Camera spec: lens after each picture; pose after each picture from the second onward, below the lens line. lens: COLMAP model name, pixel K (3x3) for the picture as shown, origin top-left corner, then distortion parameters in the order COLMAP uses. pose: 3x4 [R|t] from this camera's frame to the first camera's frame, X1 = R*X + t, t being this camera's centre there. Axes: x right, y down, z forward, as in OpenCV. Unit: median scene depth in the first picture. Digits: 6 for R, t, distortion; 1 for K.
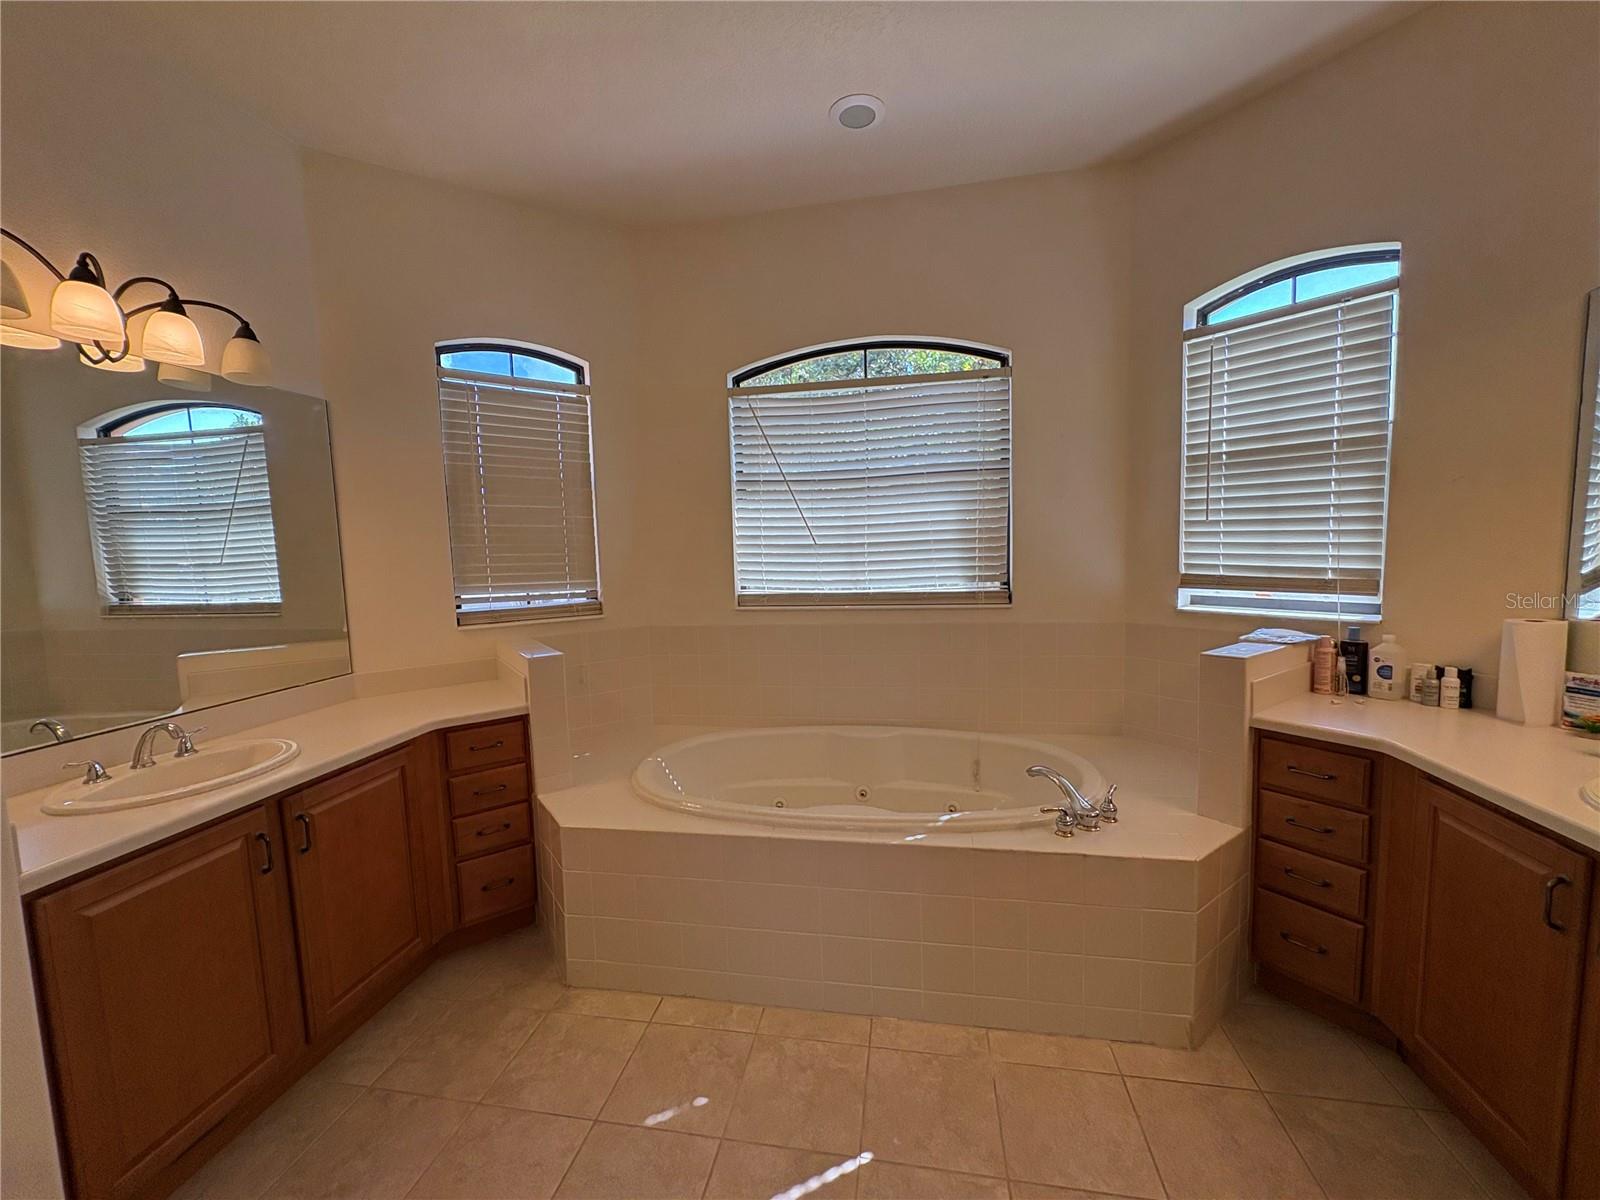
lens RADIAL K [[638.8, 0, 798.3], [0, 638.8, 599.5], [0, 0, 1]] dist [0.001110, 0.000025]
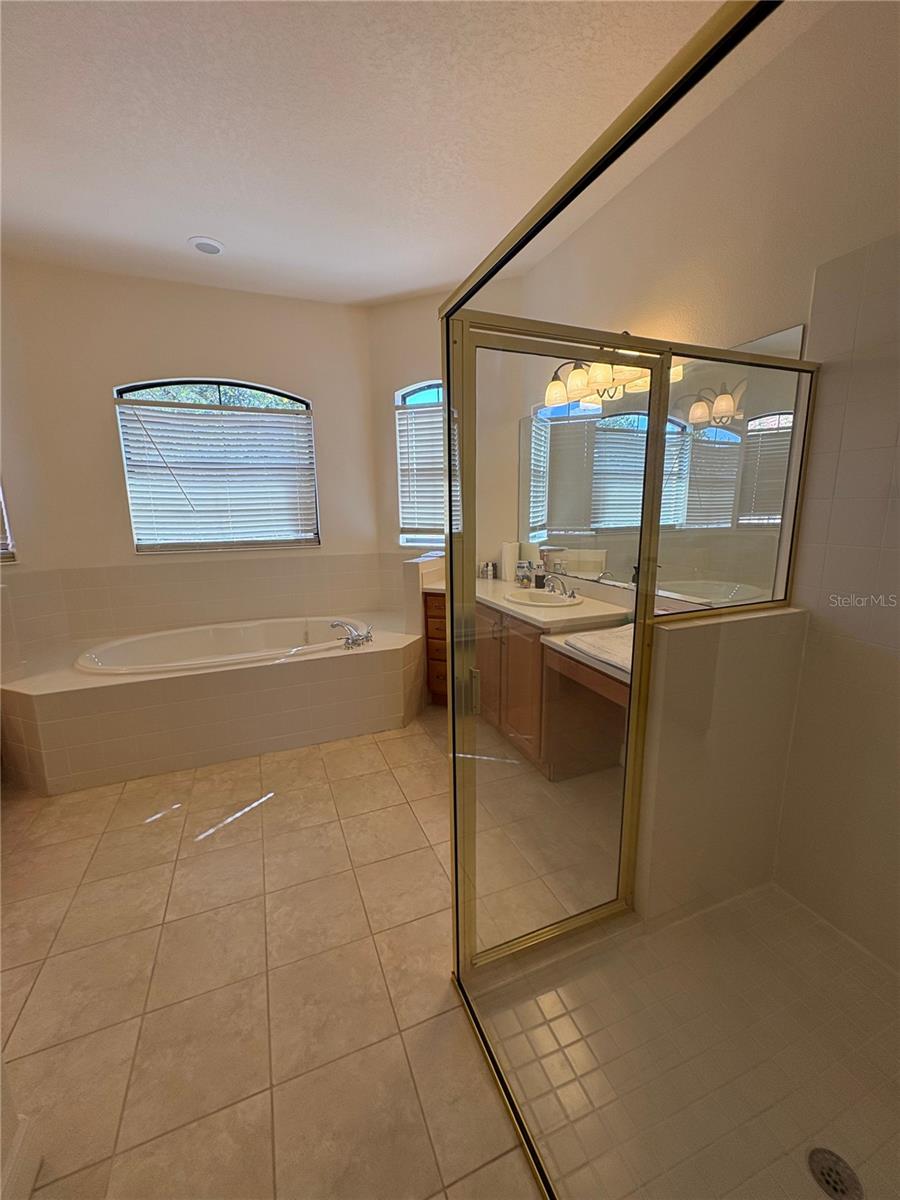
lens RADIAL K [[479.1, 0, 450.0], [0, 479.1, 600.0], [0, 0, 1]] dist [0.001110, 0.000025]
pose [[0.842754, -0.083016, 0.531859, -0.102384], [0.035251, 0.994427, 0.099359, 0.044233], [-0.537143, -0.064987, 0.840984, -0.391593]]
